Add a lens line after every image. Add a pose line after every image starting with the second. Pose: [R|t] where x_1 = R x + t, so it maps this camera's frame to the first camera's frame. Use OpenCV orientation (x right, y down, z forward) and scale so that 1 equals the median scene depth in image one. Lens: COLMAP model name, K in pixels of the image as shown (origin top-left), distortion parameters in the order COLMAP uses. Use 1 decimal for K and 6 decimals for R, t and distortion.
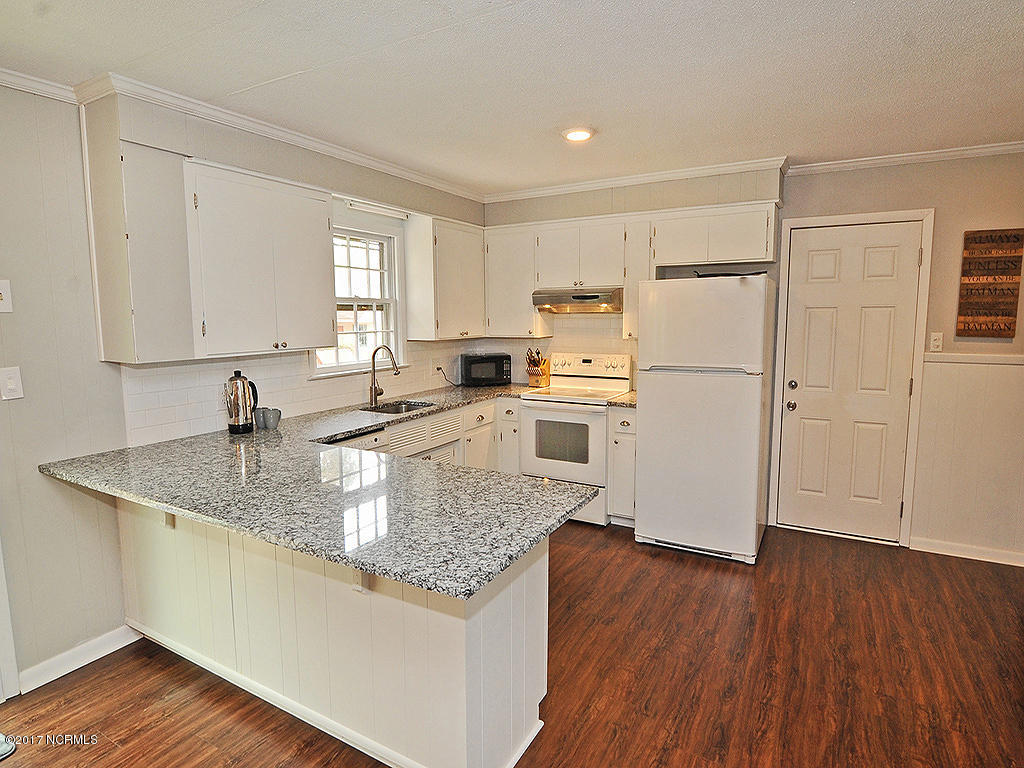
lens RADIAL K [[566.7, 0, 512.0], [0, 566.7, 384.0], [0, 0, 1]] dist [0.000202, 0.000009]
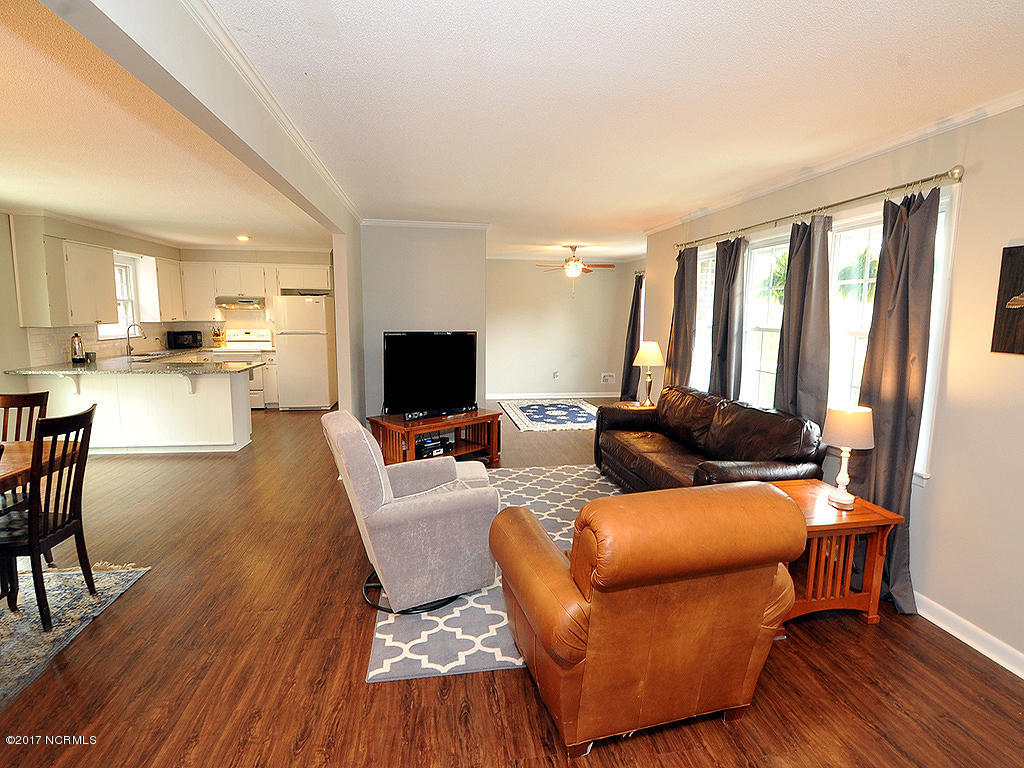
lens RADIAL K [[481.3, 0, 508.2], [0, 481.3, 367.6], [0, 0, 1]] dist [-0.001452, -0.000118]
pose [[0.782917, -0.057982, 0.619418, -0.221511], [0.060081, 0.998040, 0.017483, 0.114163], [-0.619218, 0.023528, 0.784866, -0.963148]]
